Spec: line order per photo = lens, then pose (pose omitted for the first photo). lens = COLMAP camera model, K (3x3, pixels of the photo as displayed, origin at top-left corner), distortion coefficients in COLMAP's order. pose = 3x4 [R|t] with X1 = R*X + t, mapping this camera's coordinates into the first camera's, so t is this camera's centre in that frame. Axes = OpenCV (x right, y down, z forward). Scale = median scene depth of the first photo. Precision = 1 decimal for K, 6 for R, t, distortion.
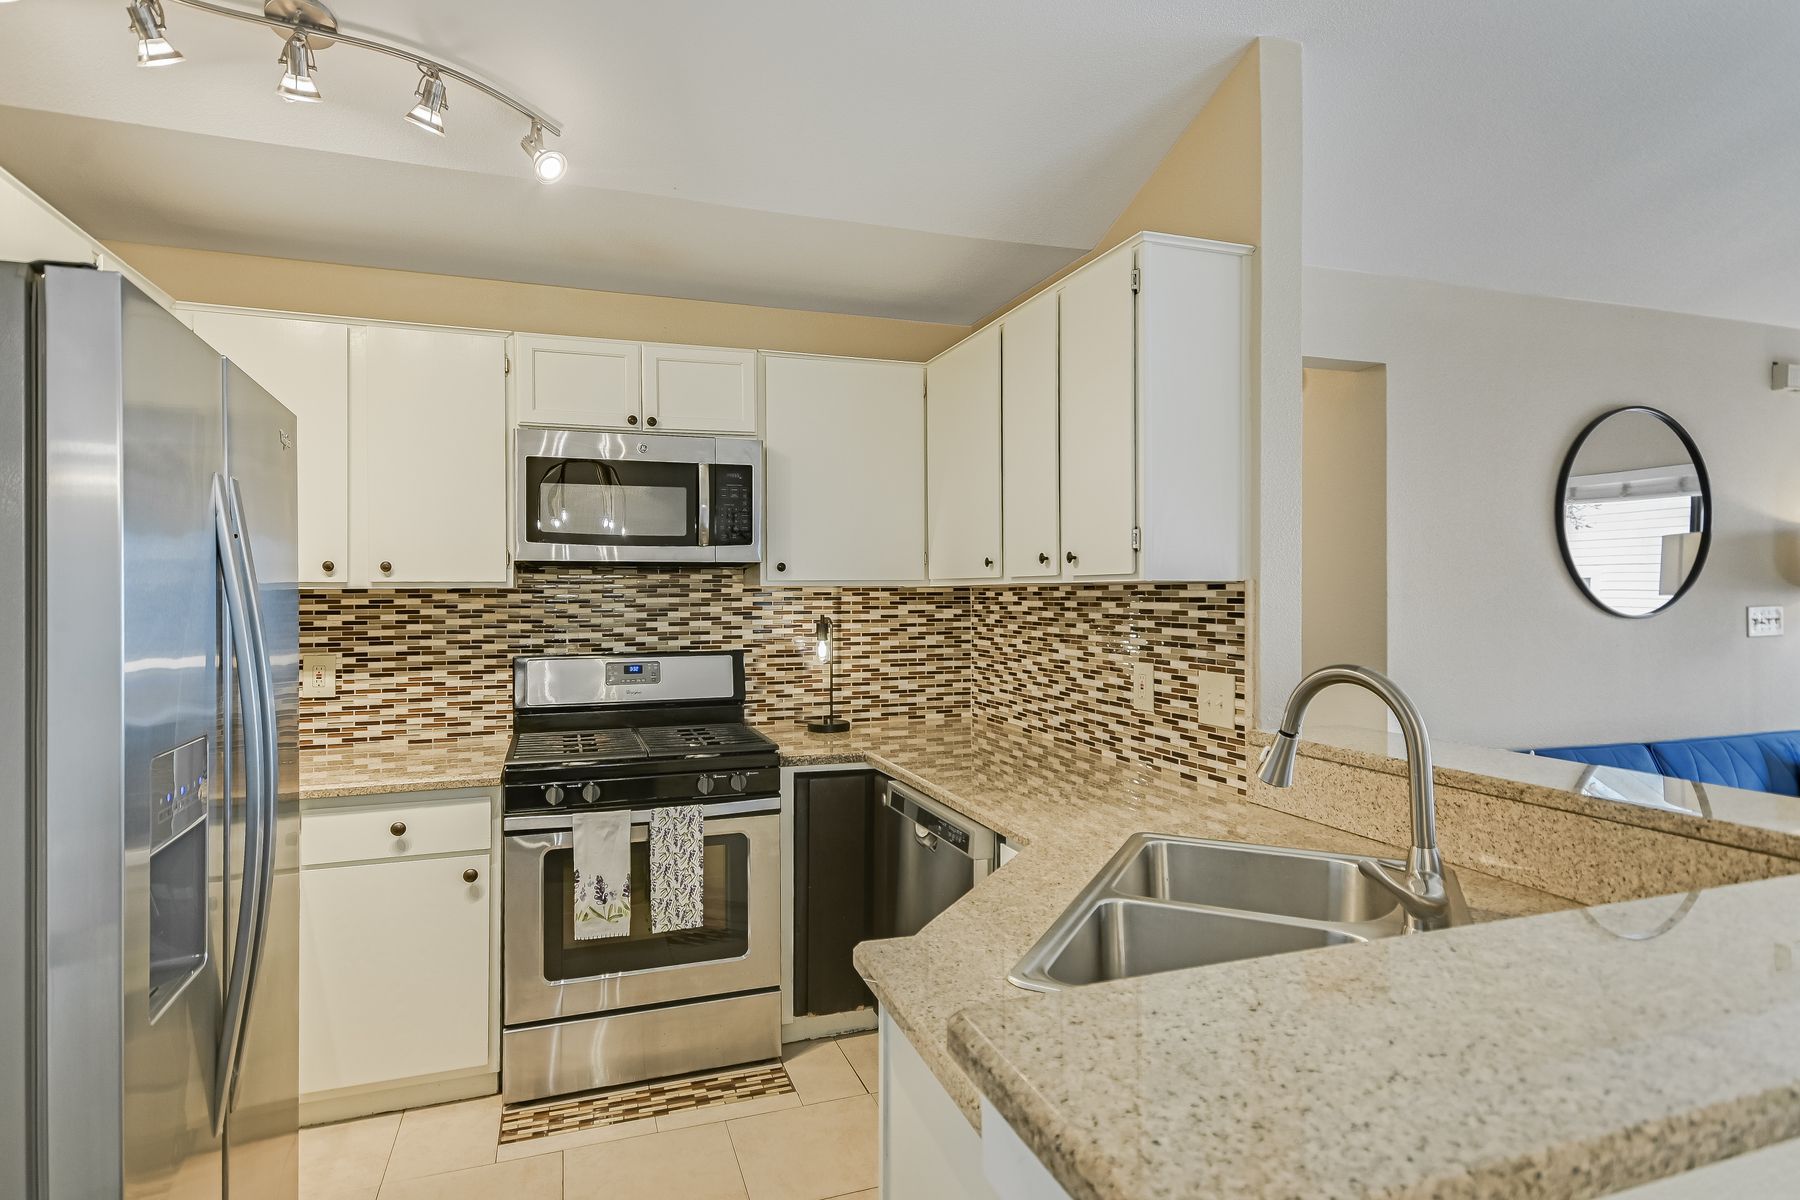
lens RADIAL K [[960.6, 0, 906.4], [0, 960.6, 591.7], [0, 0, 1]] dist [0.014553, 0.000194]
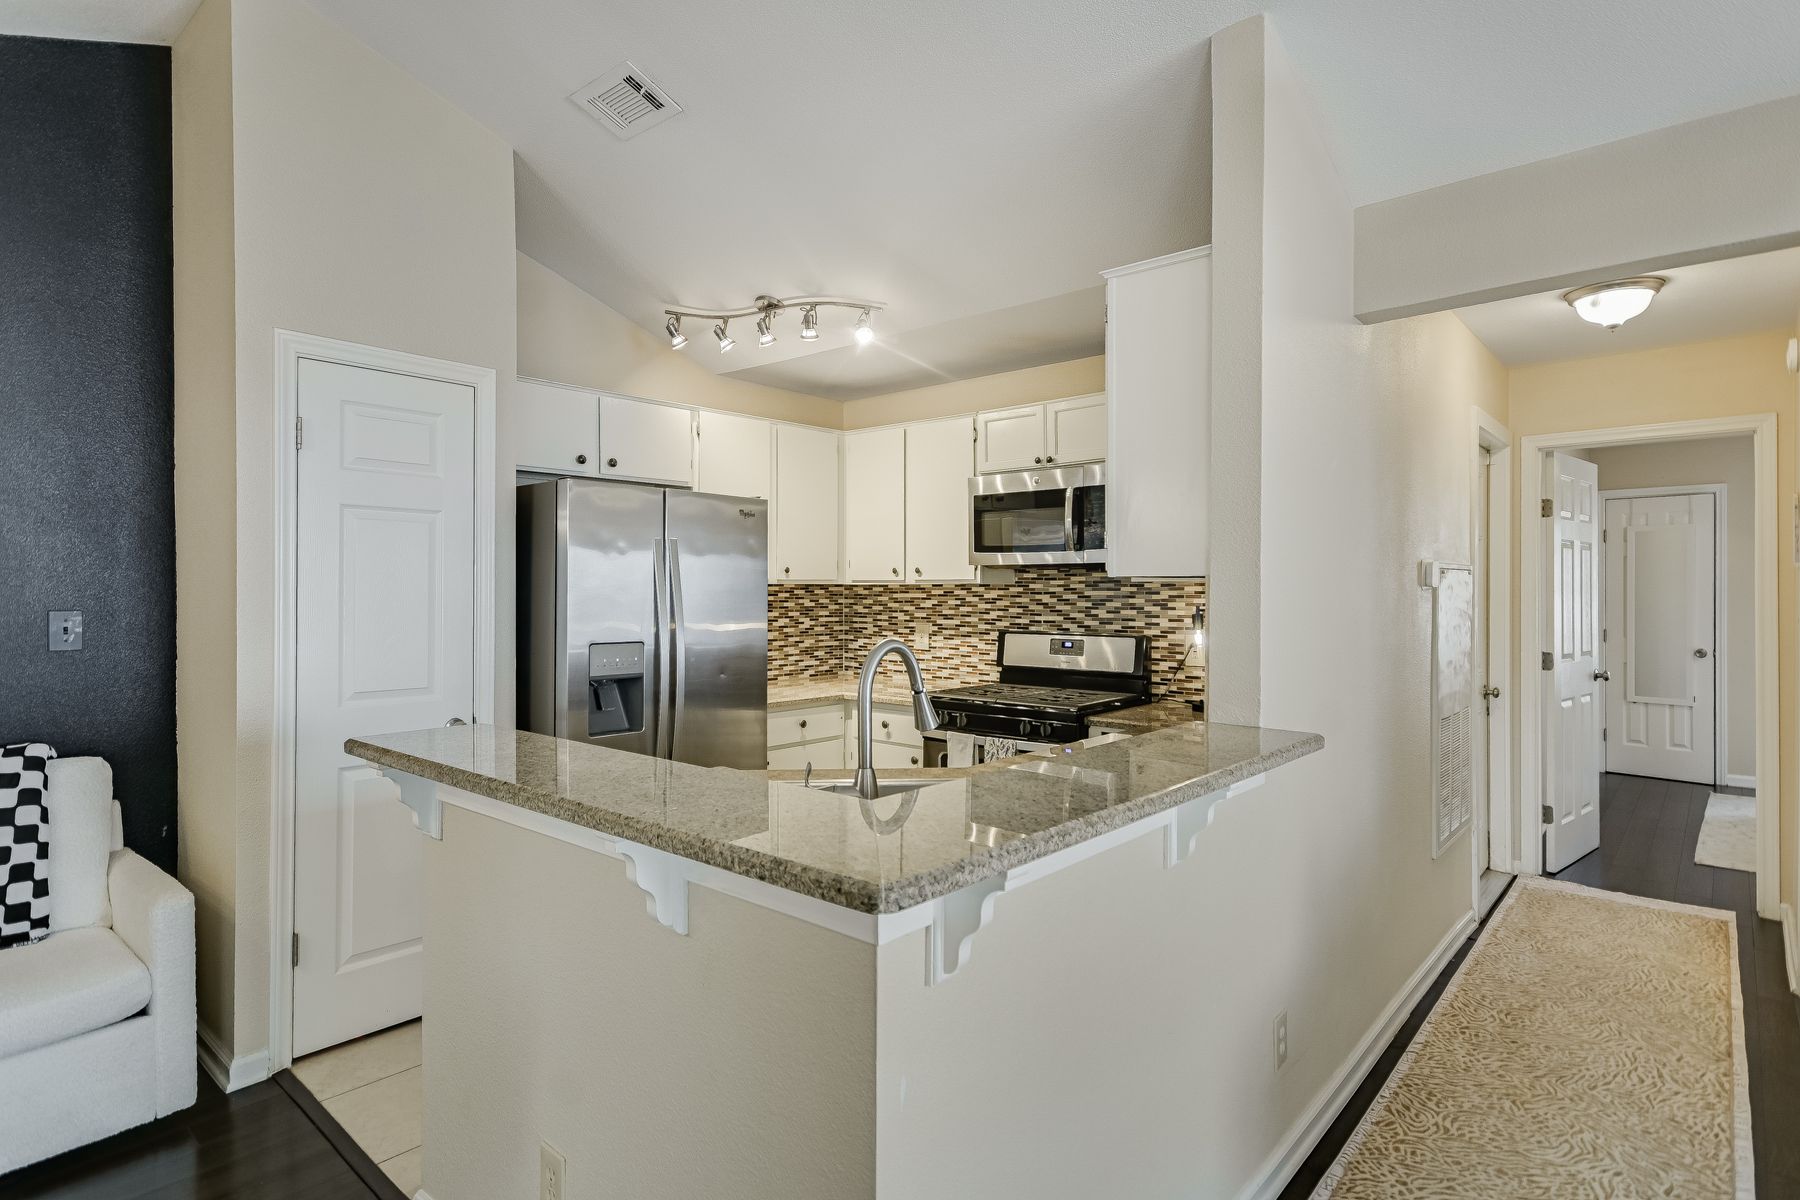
lens RADIAL K [[960.6, 0, 906.4], [0, 960.6, 591.7], [0, 0, 1]] dist [0.014553, 0.000194]
pose [[0.481249, 0.006726, -0.876558, 0.796786], [0.000178, 0.999970, 0.007771, -0.002895], [0.876584, -0.003895, 0.481234, 0.173467]]
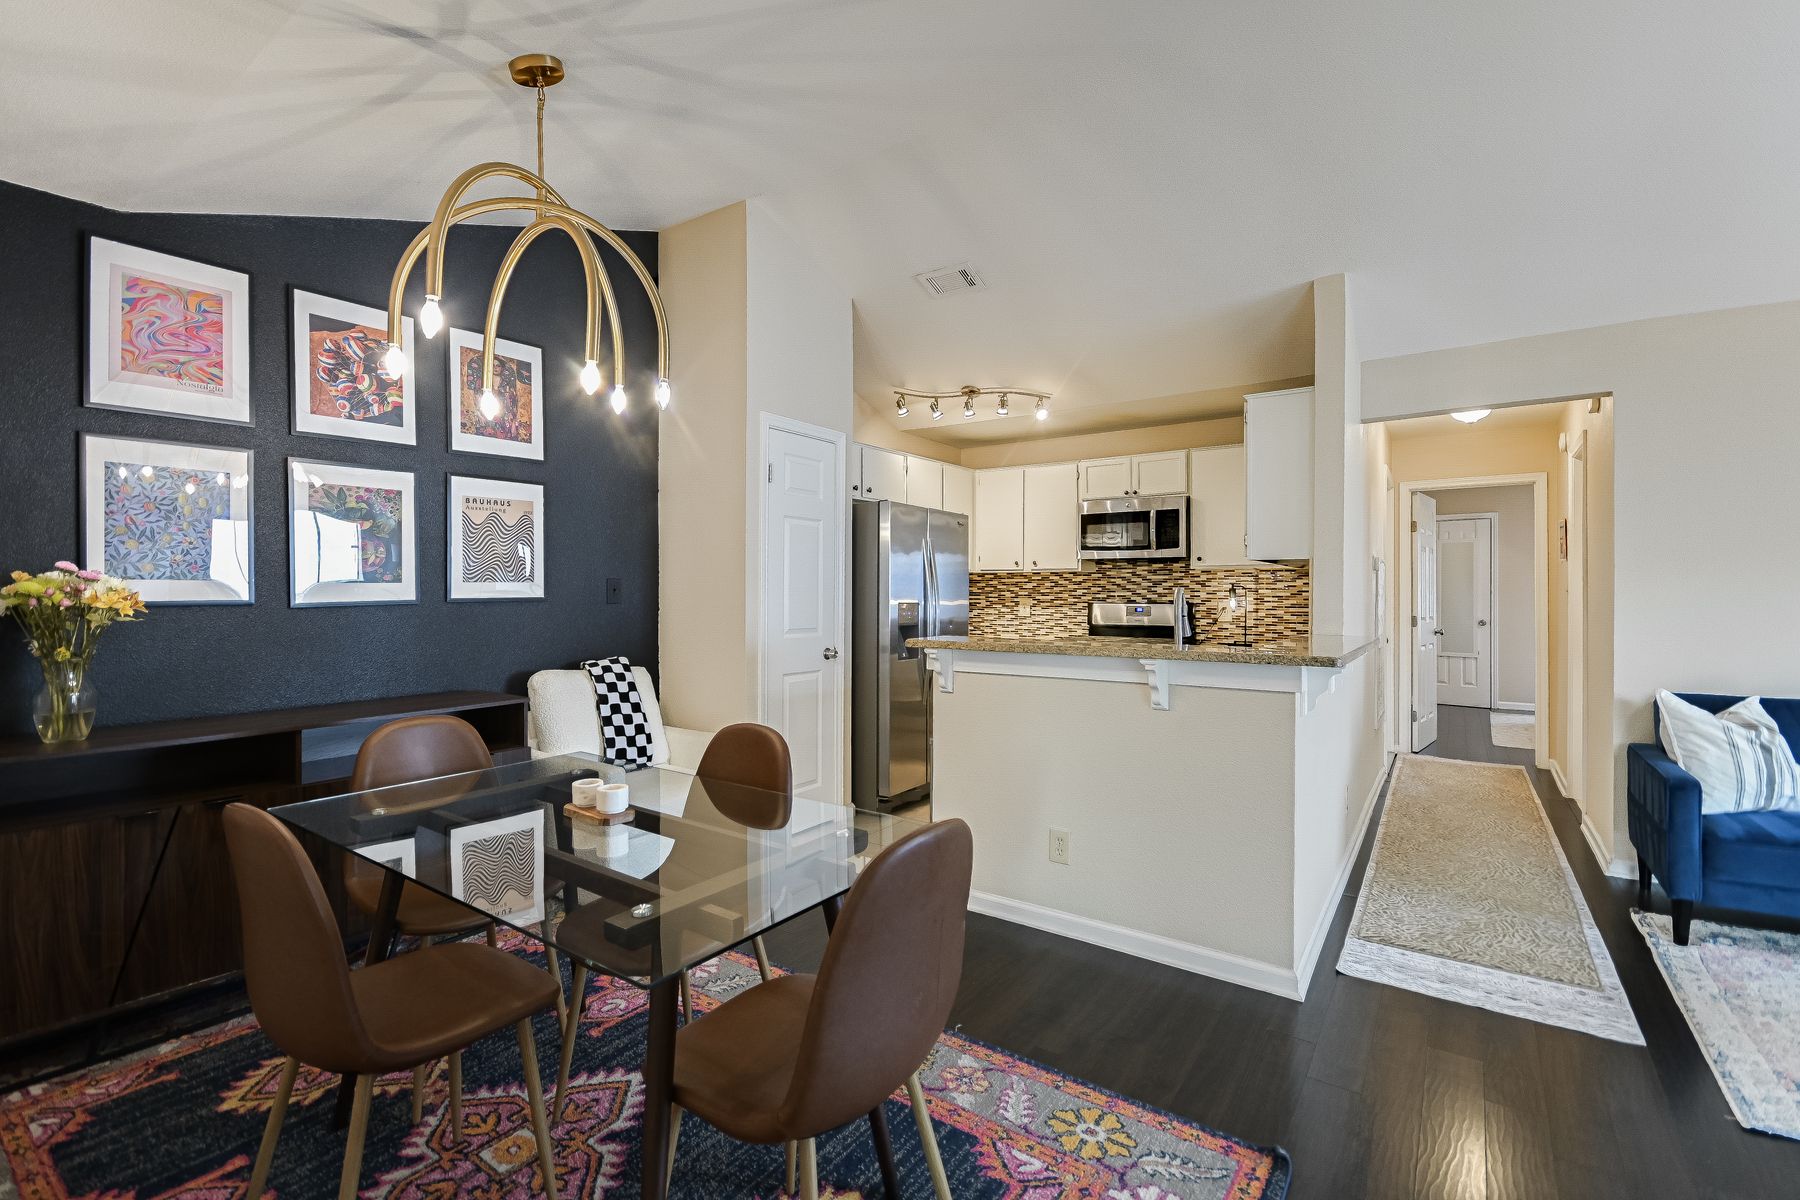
lens RADIAL K [[823.4, 0, 903.8], [0, 823.4, 589.5], [0, 0, 1]] dist [0.000105, 0.000226]
pose [[0.577361, 0.003299, -0.816482, 0.907316], [-0.002756, 0.999994, 0.002092, 0.035527], [0.816484, 0.001042, 0.577367, -0.460442]]
